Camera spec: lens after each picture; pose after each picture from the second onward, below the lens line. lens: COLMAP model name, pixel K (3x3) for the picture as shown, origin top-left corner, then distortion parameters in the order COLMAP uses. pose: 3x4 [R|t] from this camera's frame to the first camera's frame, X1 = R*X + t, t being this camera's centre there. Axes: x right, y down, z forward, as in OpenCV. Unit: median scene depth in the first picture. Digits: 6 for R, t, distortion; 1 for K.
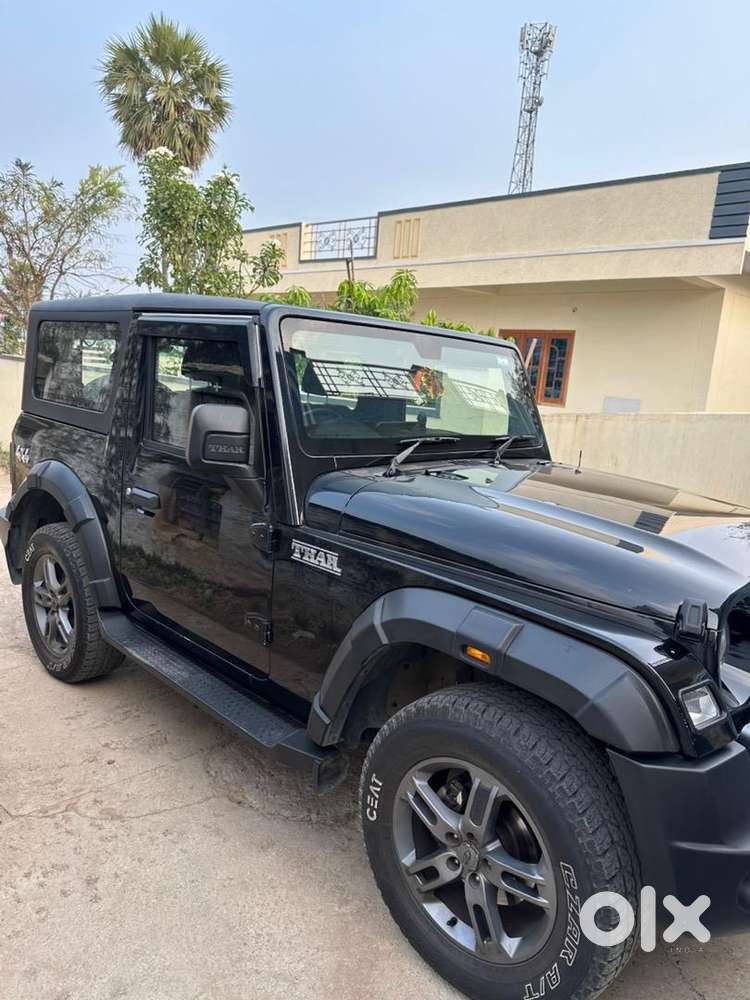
lens RADIAL K [[702.1, 0, 378.2], [0, 702.1, 503.7], [0, 0, 1]] dist [0.037143, -0.039879]
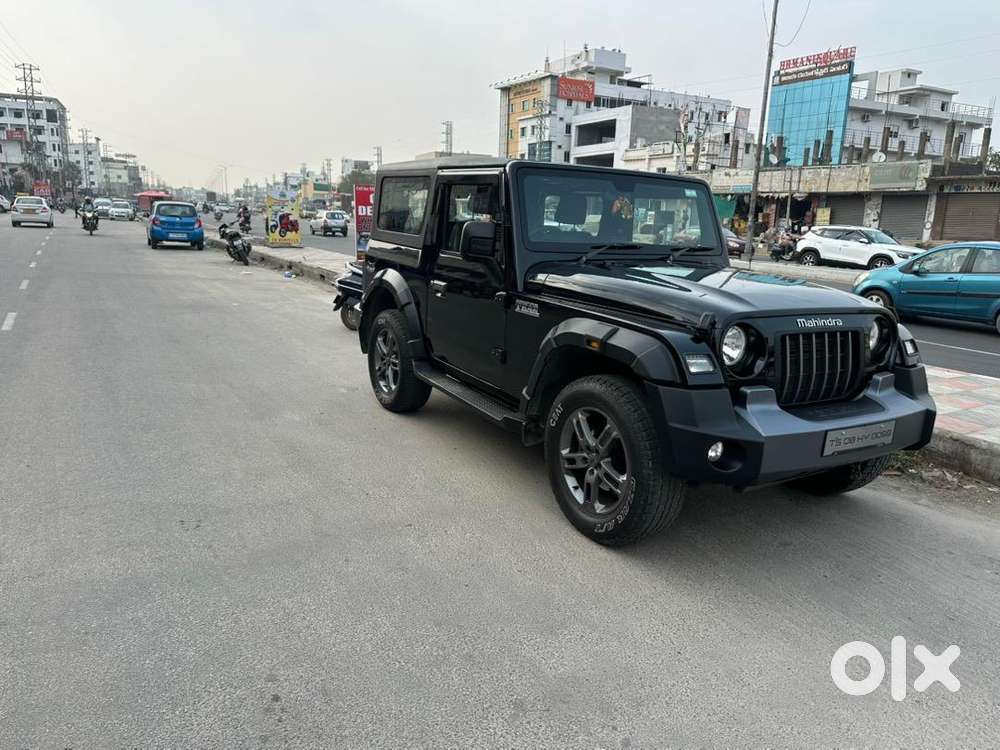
lens RADIAL K [[702.1, 0, 499.6], [0, 702.1, 381.8], [0, 0, 1]] dist [0.037143, -0.039879]
pose [[0.960040, 0.035661, -0.277583, 0.331627], [-0.028499, 0.999150, 0.029794, 0.208834], [0.278409, -0.020693, 0.960240, -0.671139]]
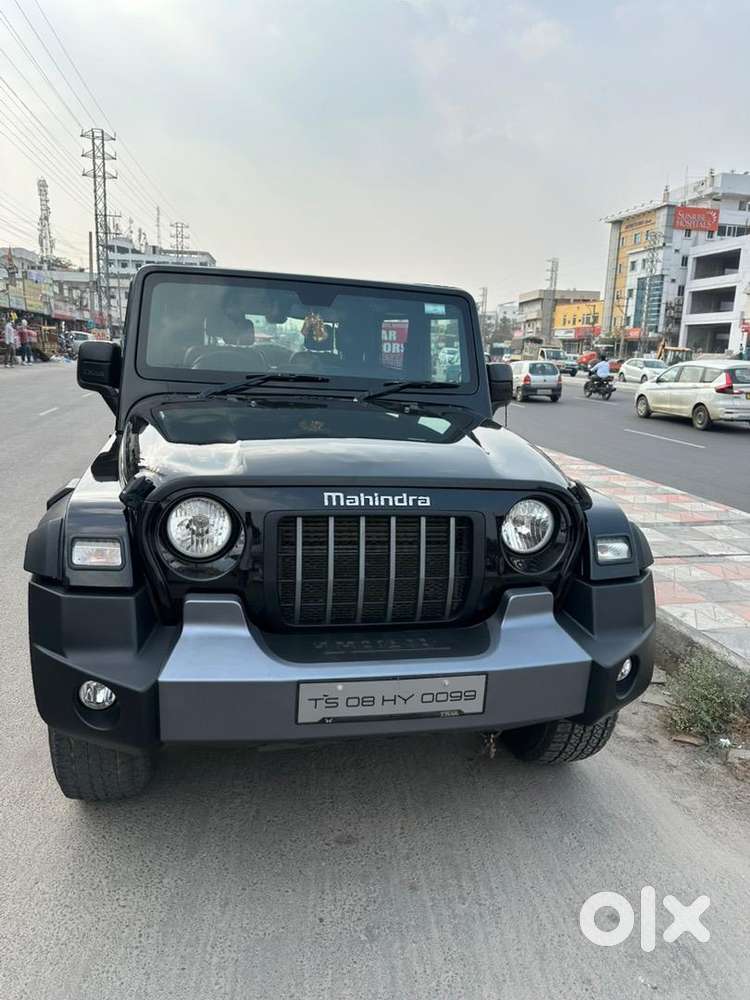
lens RADIAL K [[702.1, 0, 374.8], [0, 702.1, 498.7], [0, 0, 1]] dist [0.037143, -0.039879]
pose [[0.824942, 0.089383, -0.558106, 1.078868], [-0.094789, 0.995310, 0.019295, 0.088983], [0.557213, 0.036985, 0.829546, 0.188915]]
